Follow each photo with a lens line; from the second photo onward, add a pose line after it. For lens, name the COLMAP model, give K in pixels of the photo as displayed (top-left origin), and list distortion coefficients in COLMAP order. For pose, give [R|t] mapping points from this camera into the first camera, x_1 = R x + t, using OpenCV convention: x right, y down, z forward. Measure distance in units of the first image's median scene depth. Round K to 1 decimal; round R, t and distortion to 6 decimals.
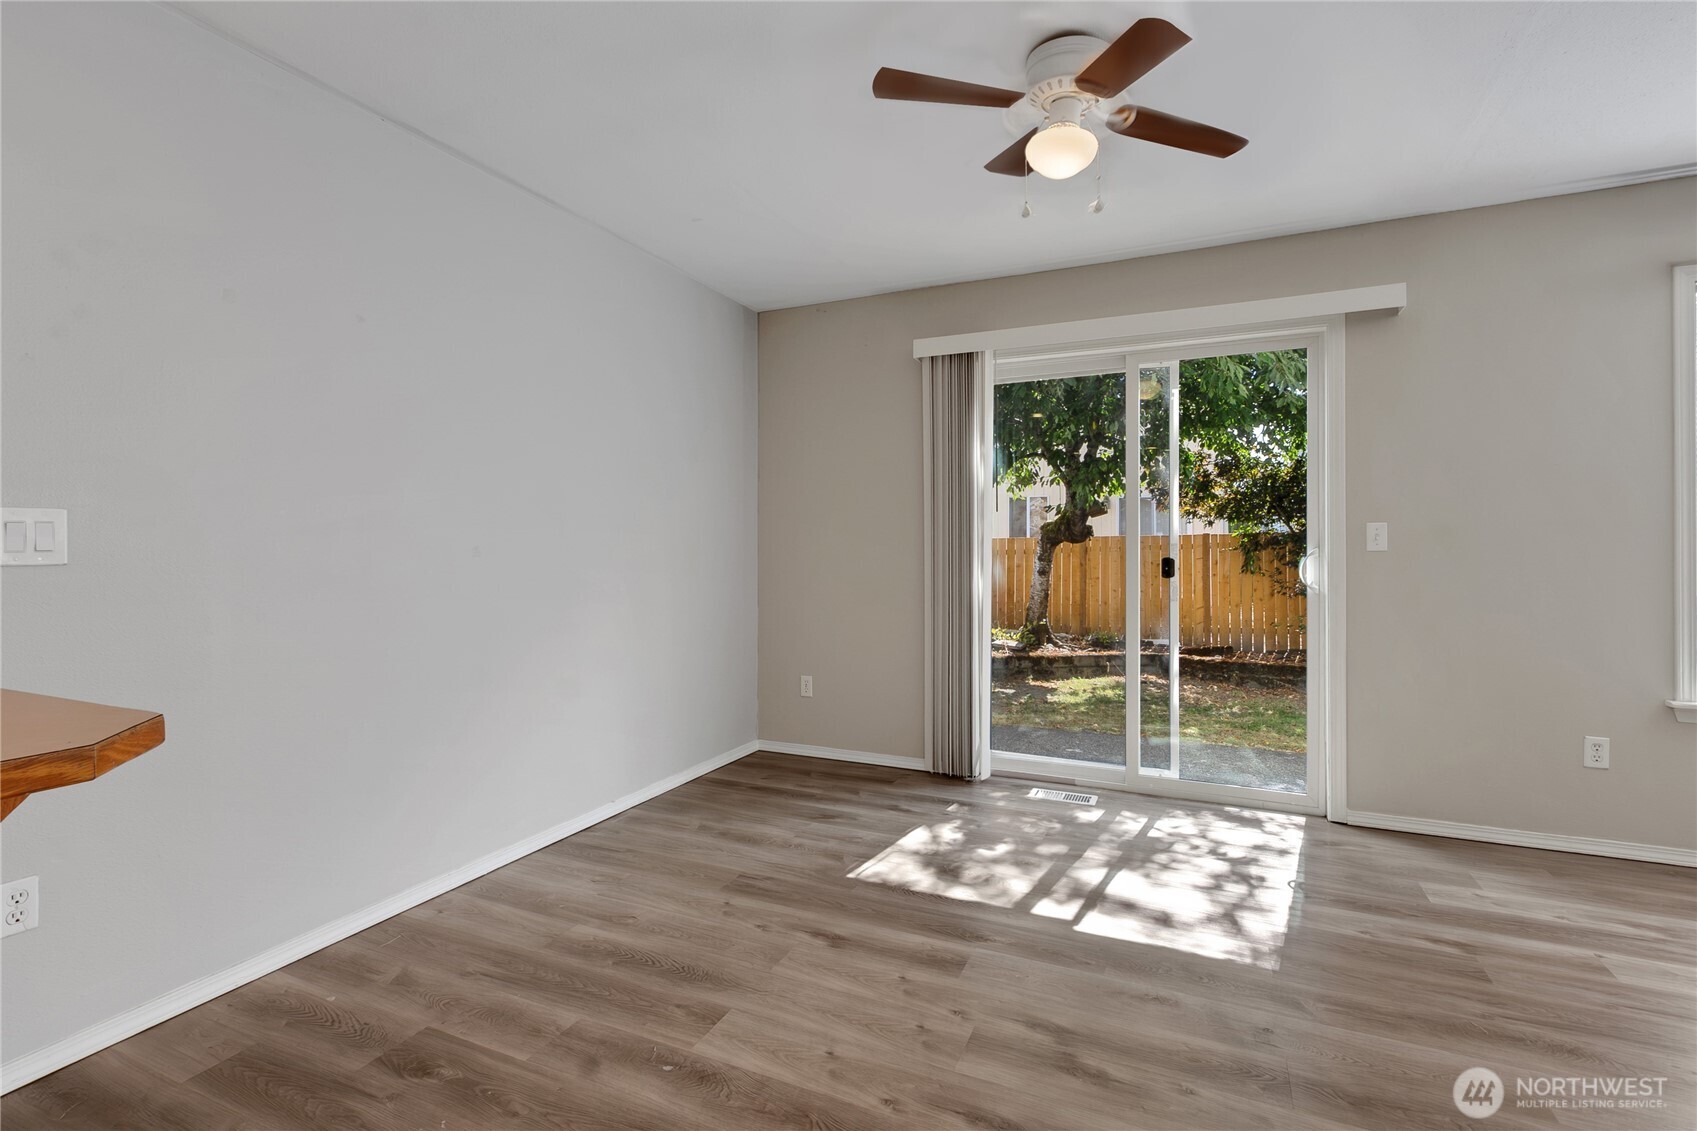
lens RADIAL K [[795.8, 0, 813.9], [0, 795.8, 571.5], [0, 0, 1]] dist [0.005940, -0.002799]
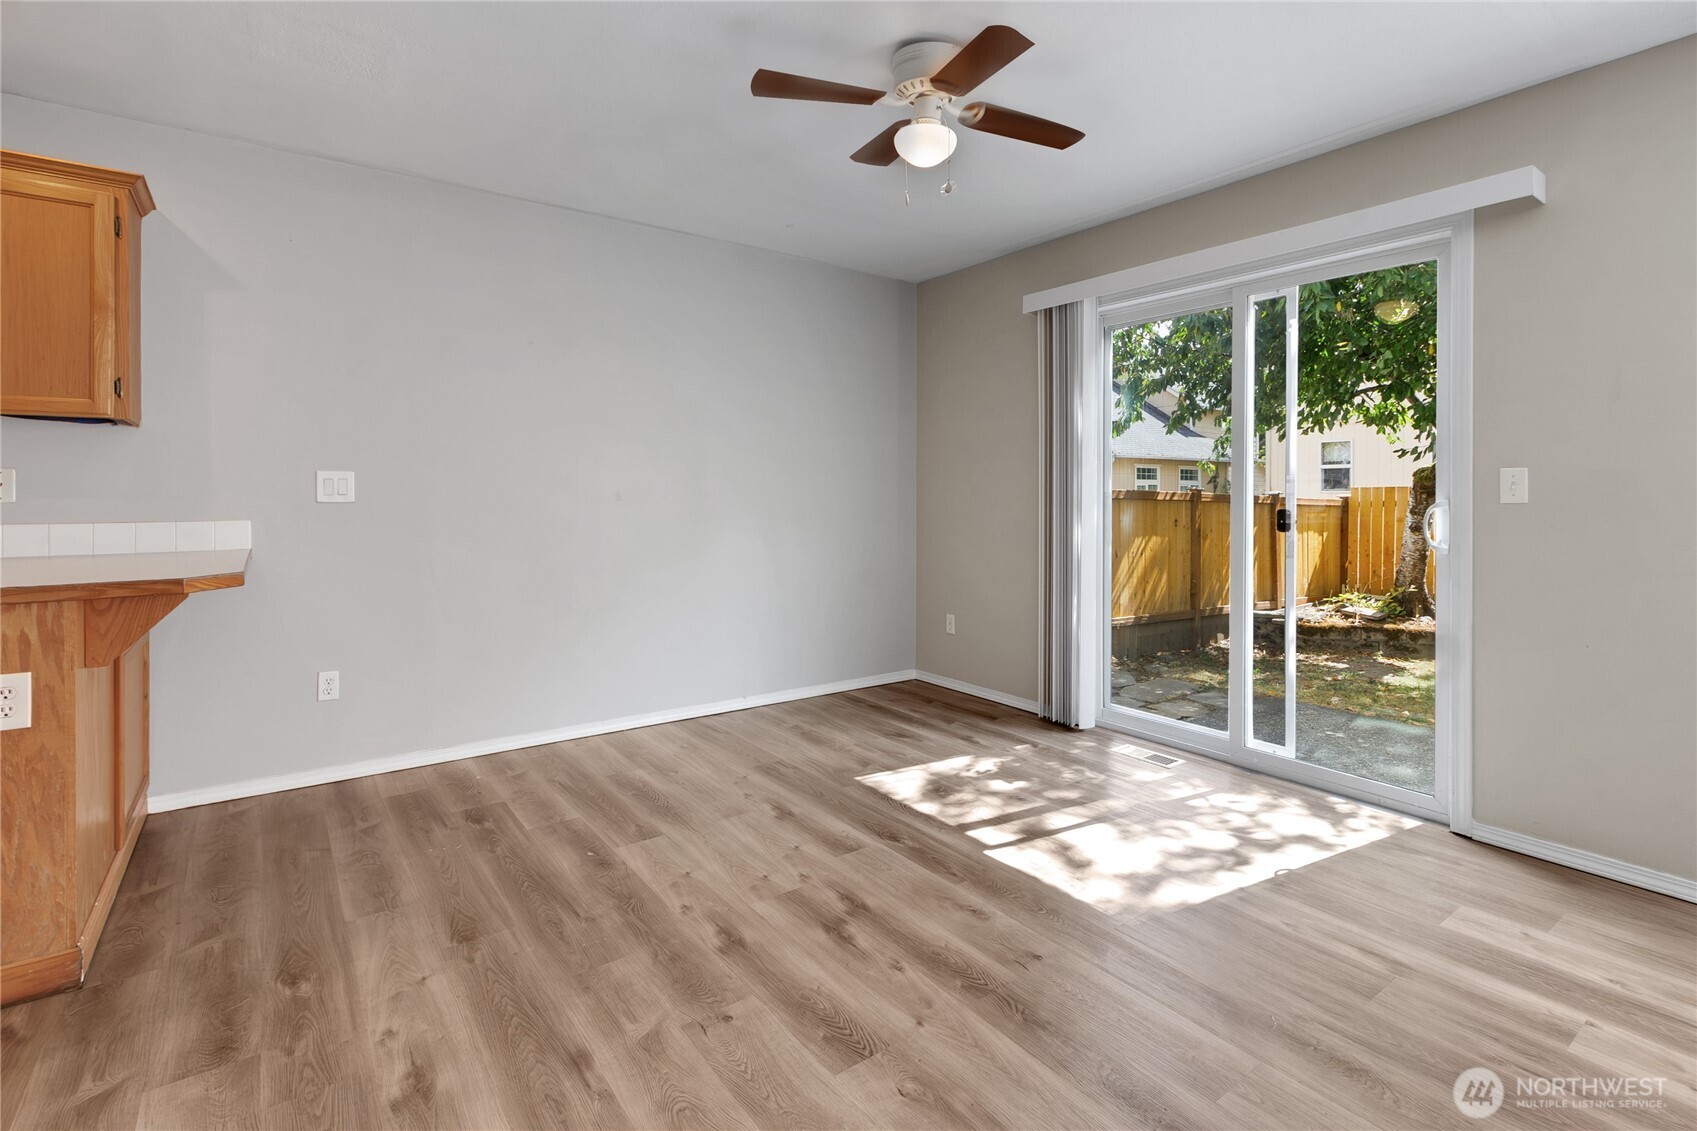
lens RADIAL K [[795.8, 0, 825.0], [0, 795.8, 500.3], [0, 0, 1]] dist [0.005940, -0.002799]
pose [[0.871796, 0.007347, -0.489814, 0.565681], [-0.019156, 0.999634, -0.019101, 0.000558], [0.489494, 0.026035, 0.871618, -0.044043]]
